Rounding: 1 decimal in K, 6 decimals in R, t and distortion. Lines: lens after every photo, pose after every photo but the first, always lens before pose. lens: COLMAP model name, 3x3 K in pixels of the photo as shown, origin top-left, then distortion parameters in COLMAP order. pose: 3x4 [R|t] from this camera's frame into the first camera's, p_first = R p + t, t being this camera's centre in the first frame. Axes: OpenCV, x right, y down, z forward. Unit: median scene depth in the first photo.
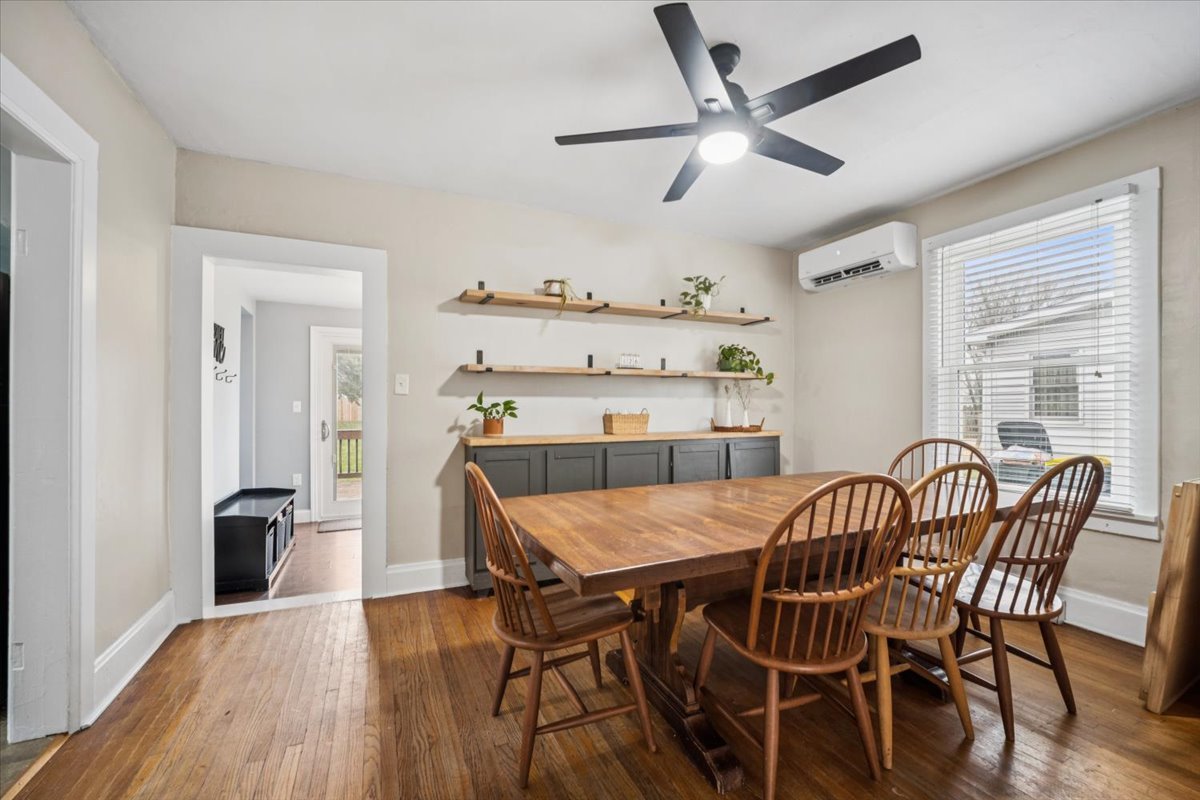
lens RADIAL K [[504.6, 0, 601.2], [0, 504.6, 406.7], [0, 0, 1]] dist [-0.001030, 0.000084]
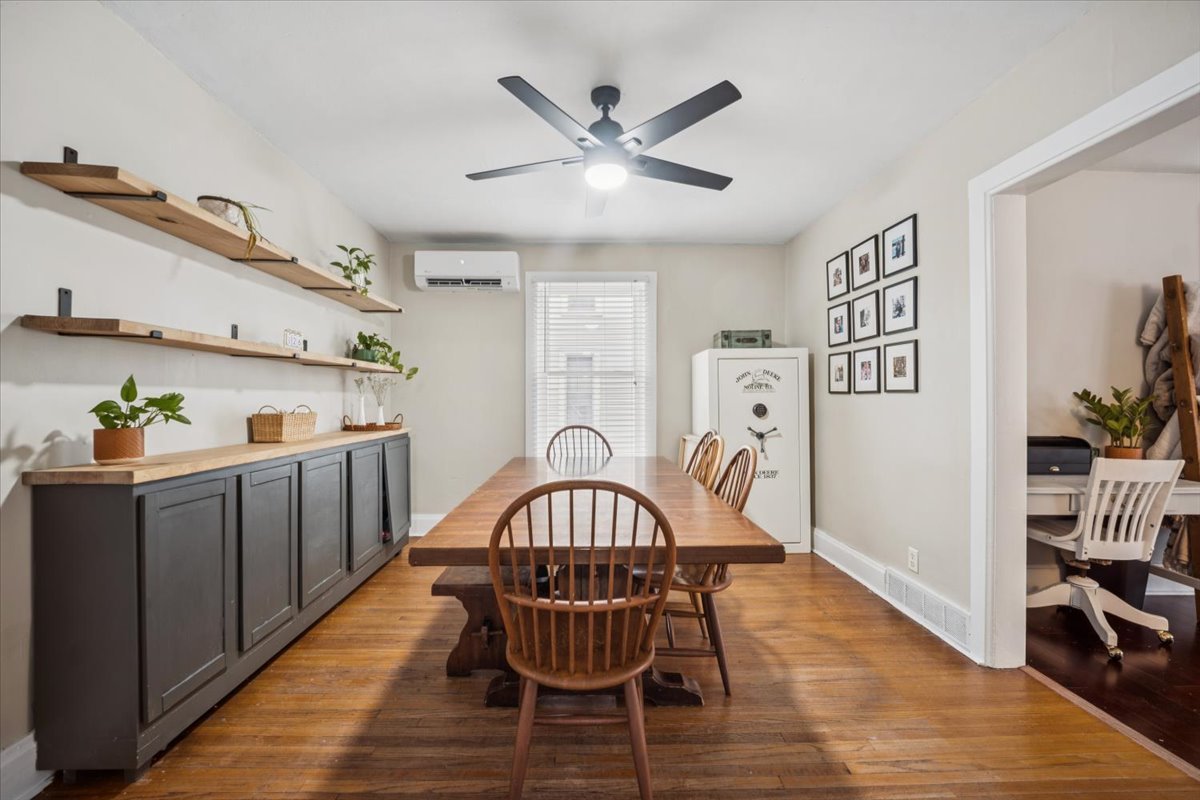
lens RADIAL K [[500.7, 0, 603.5], [0, 500.7, 401.2], [0, 0, 1]] dist [-0.001378, 0.000729]
pose [[0.387177, -0.003914, 0.921997, -0.456235], [0.004825, 0.999986, 0.002219, -0.002220], [-0.921993, 0.003589, 0.387191, 0.318144]]
